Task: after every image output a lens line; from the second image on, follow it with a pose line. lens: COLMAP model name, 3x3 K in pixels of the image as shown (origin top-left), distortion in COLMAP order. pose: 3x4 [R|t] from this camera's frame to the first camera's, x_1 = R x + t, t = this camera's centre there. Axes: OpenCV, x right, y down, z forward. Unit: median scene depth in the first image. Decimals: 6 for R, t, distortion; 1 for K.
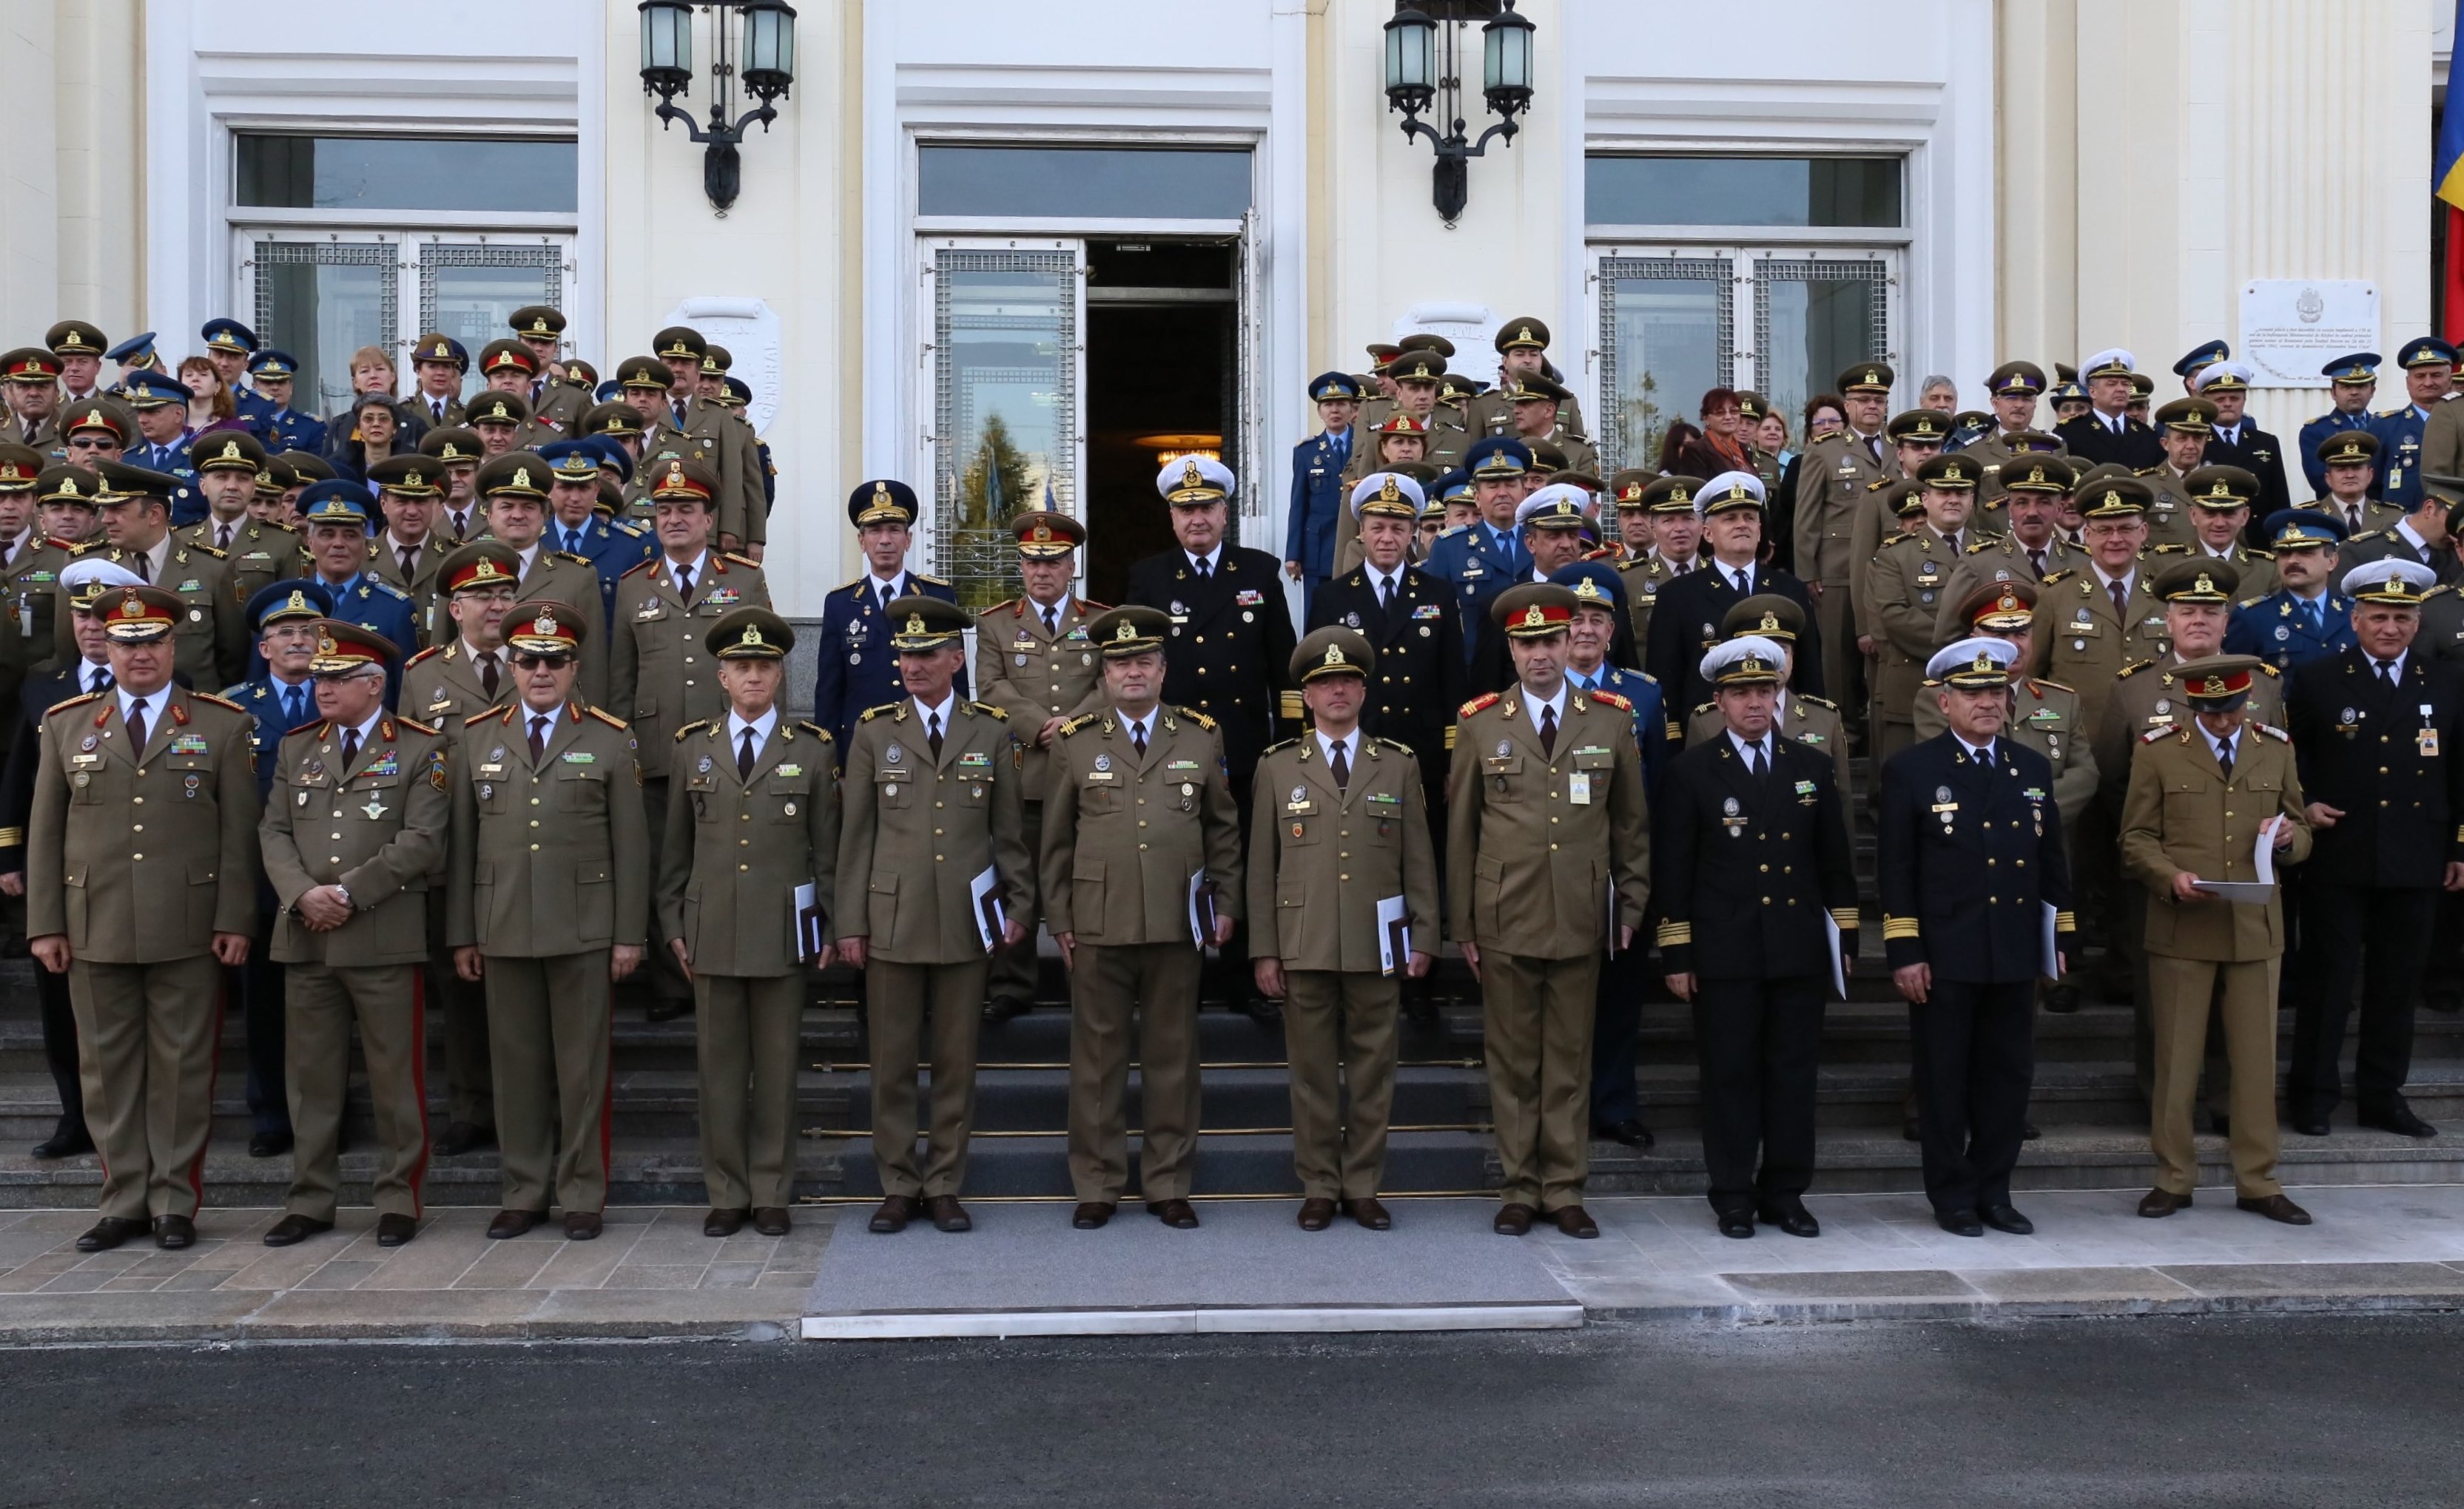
lens RADIAL K [[2451.3, 0, 1158.5], [0, 2451.3, 748.4], [0, 0, 1]] dist [-0.002544, 0.000000]
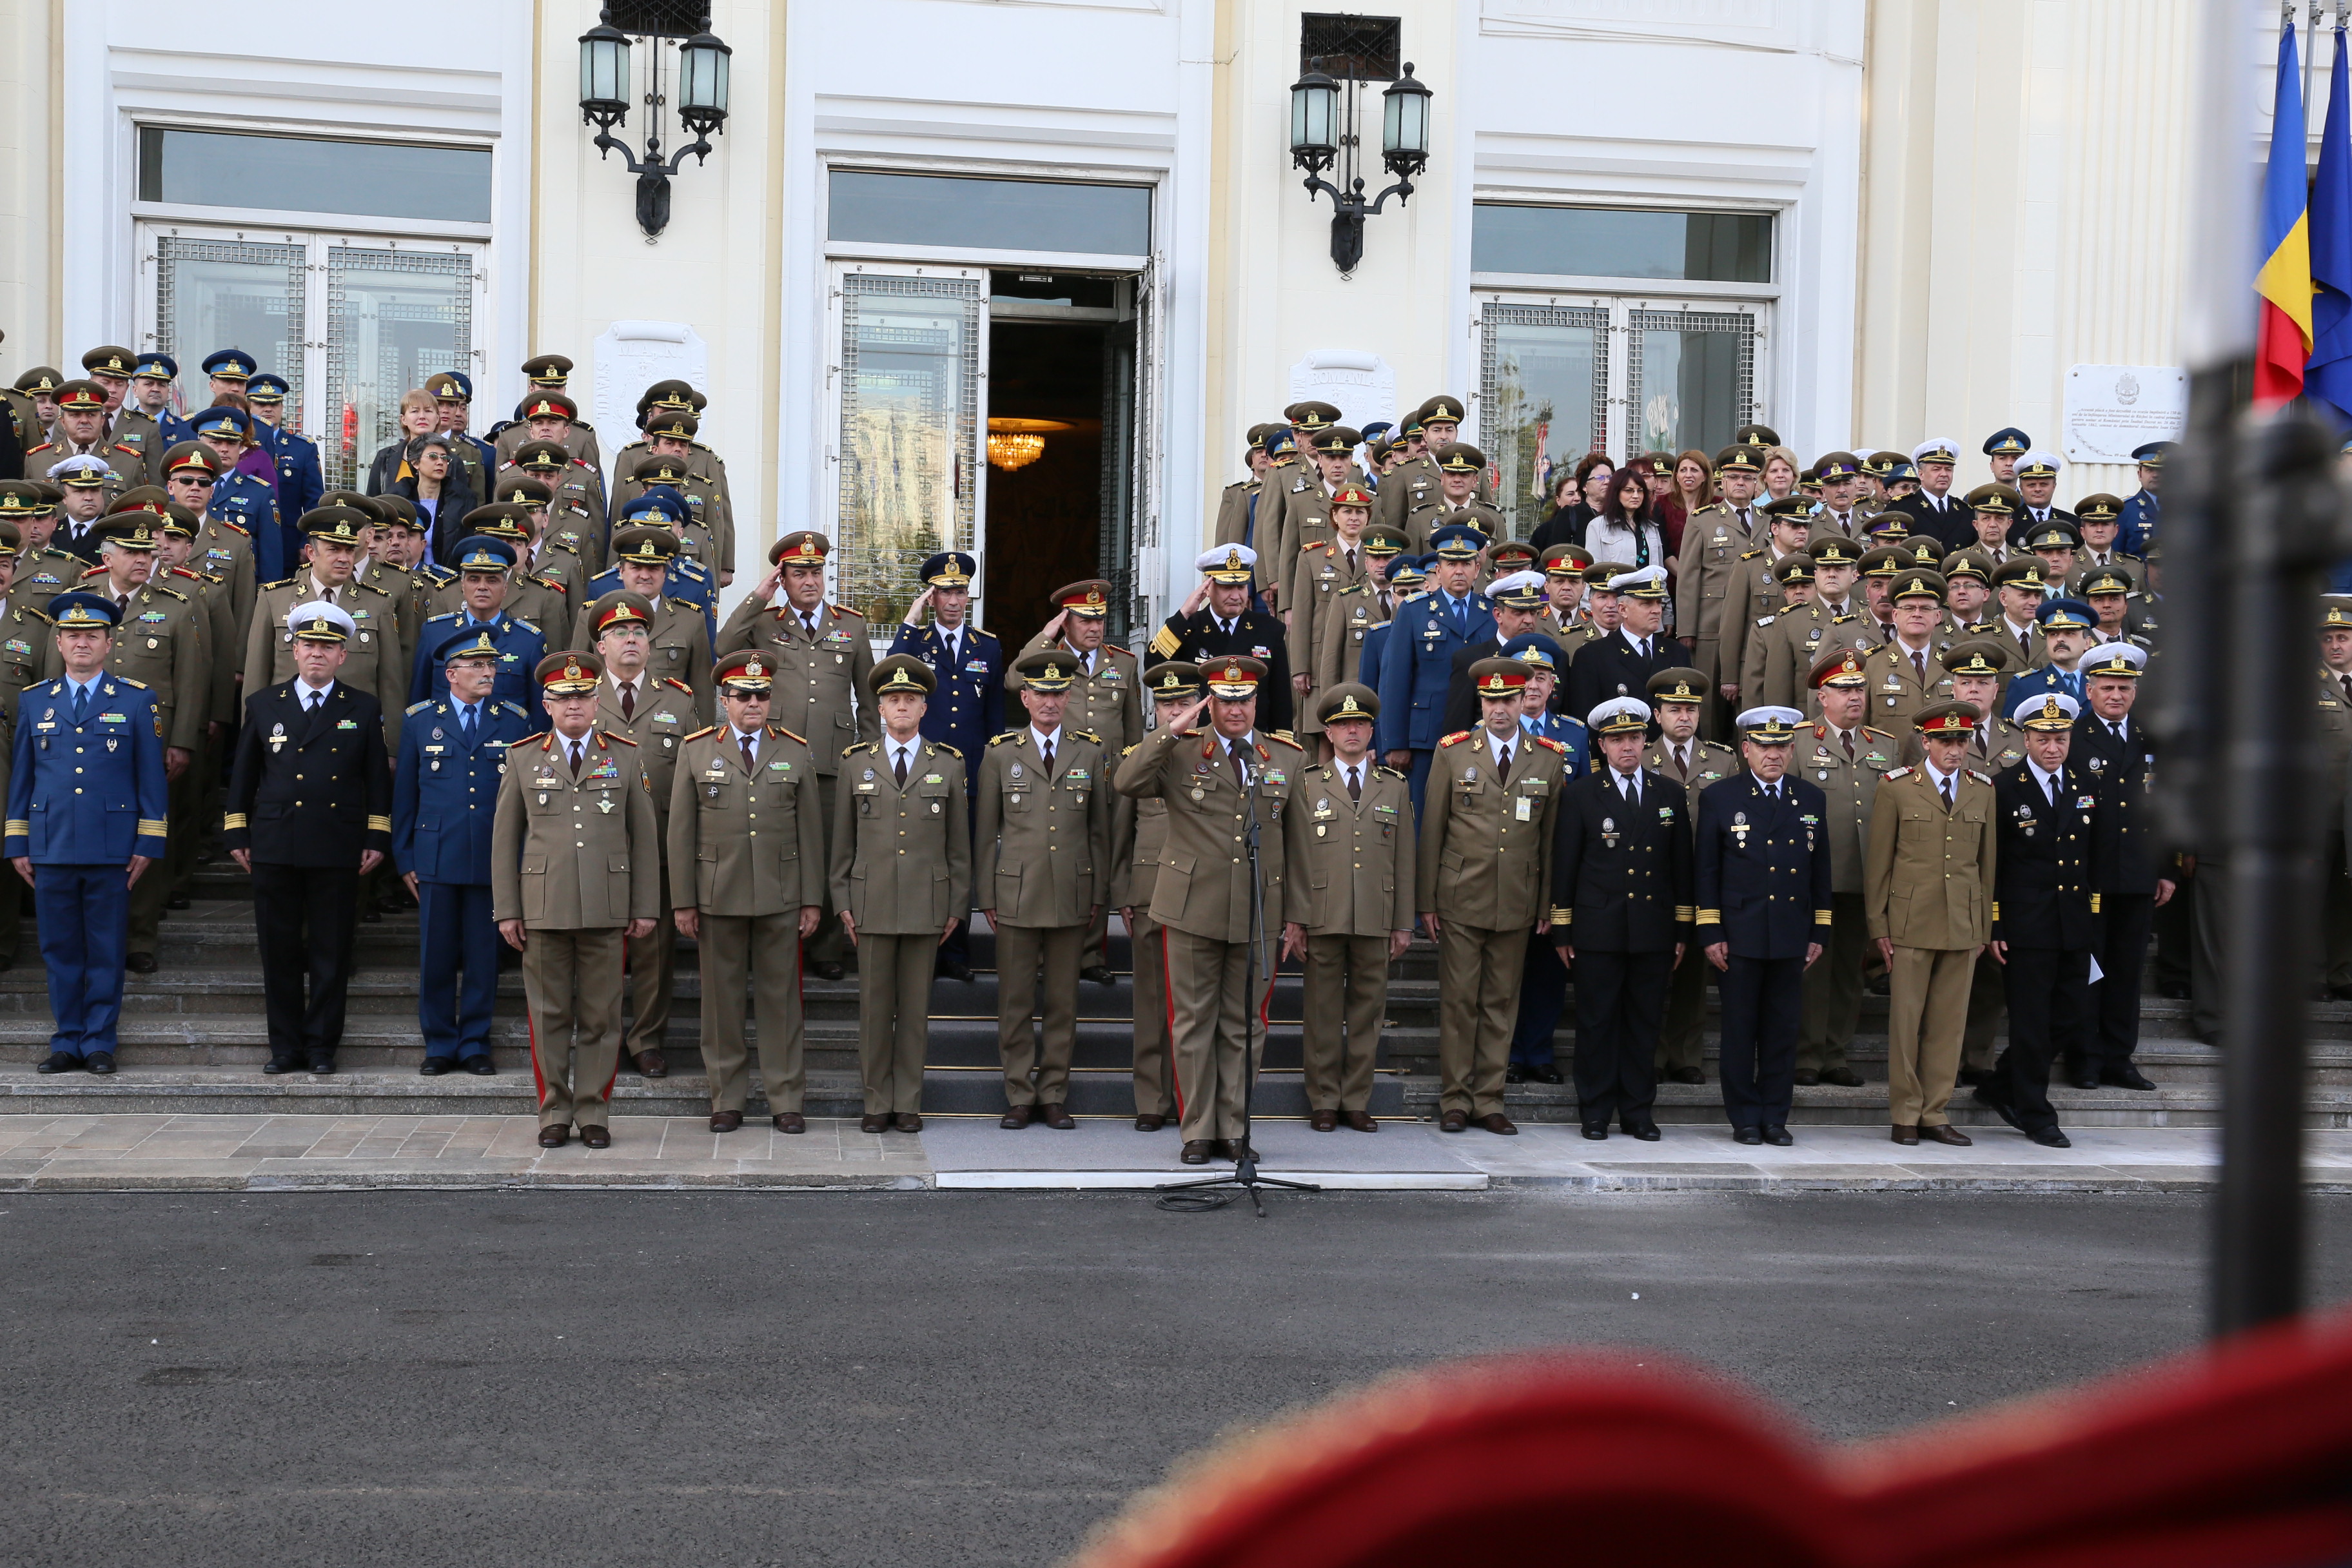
lens RADIAL K [[3073.8, 0, 1167.0], [0, 3073.8, 765.3], [0, 0, 1]] dist [0.126180, 0.000000]
pose [[0.995439, 0.023375, 0.092497, -0.136133], [-0.023384, 0.999726, -0.000986, -0.000603], [-0.092495, -0.001182, 0.995712, -0.566127]]
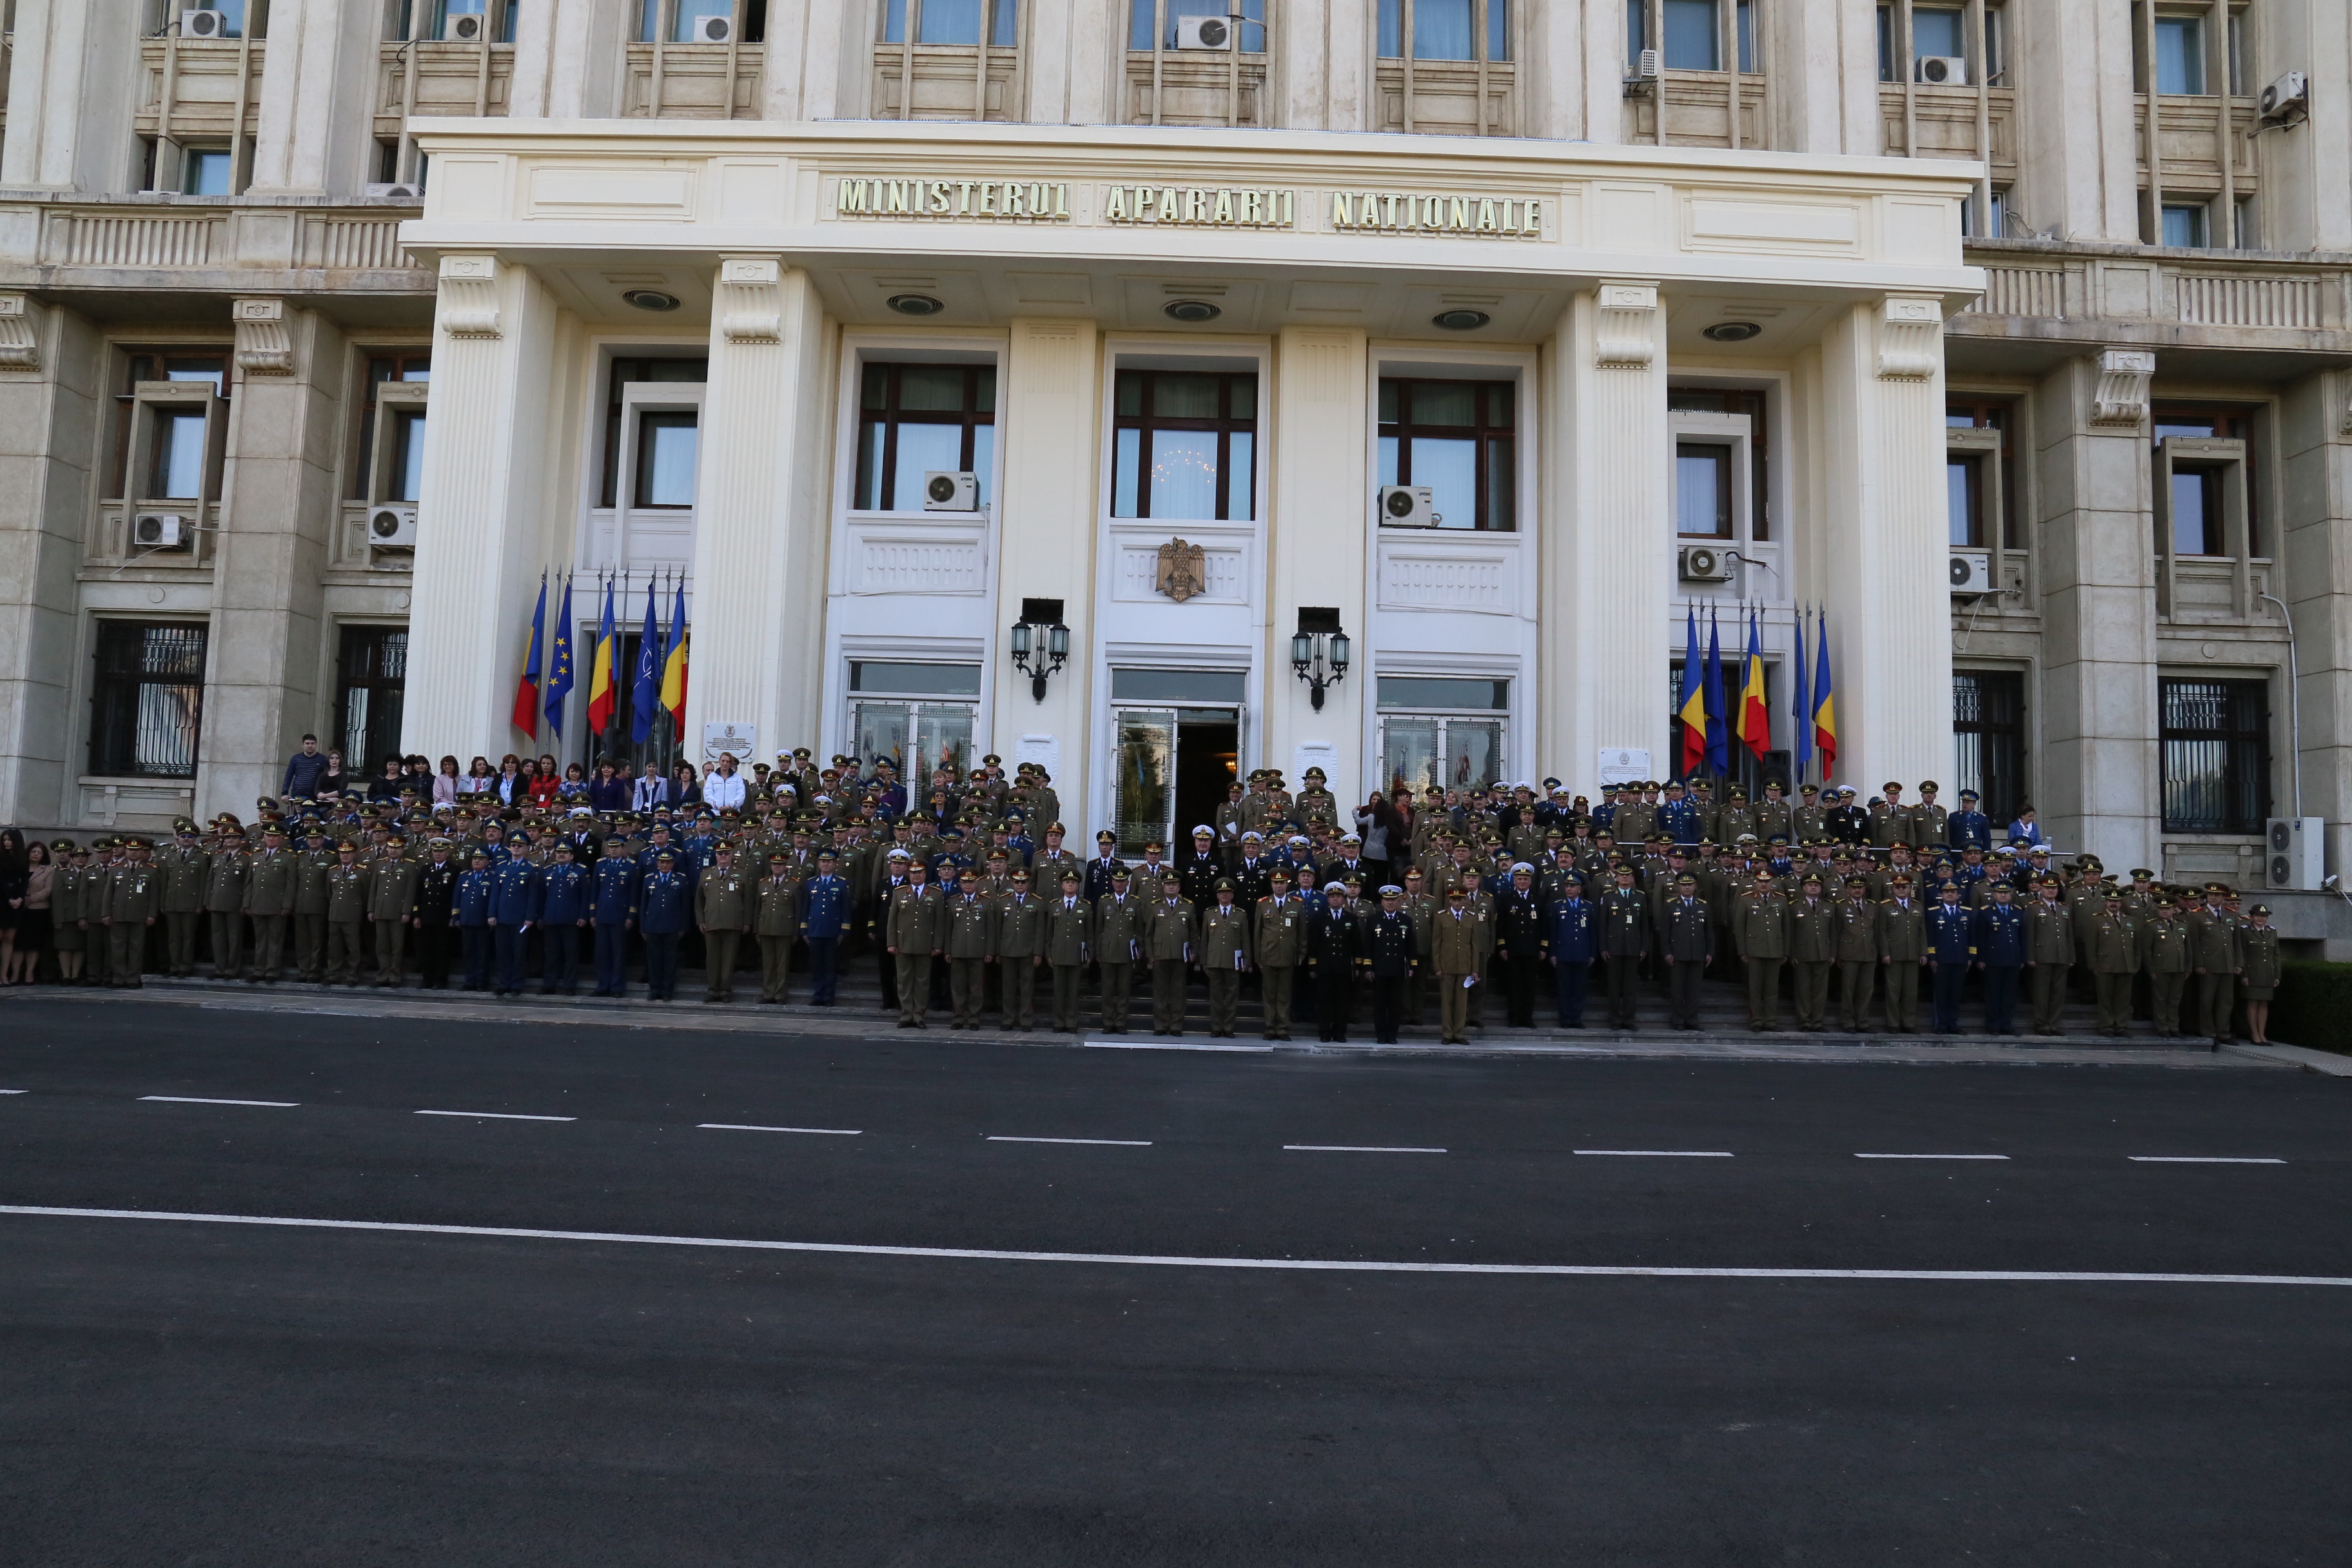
lens RADIAL K [[1590.6, 0, 1179.4], [0, 1590.6, 762.4], [0, 0, 1]] dist [-0.065022, -0.000956]
pose [[0.998747, 0.024663, -0.043546, 0.086067], [-0.028740, 0.995003, -0.095624, 0.008226], [0.040970, 0.096756, 0.994465, -1.206630]]
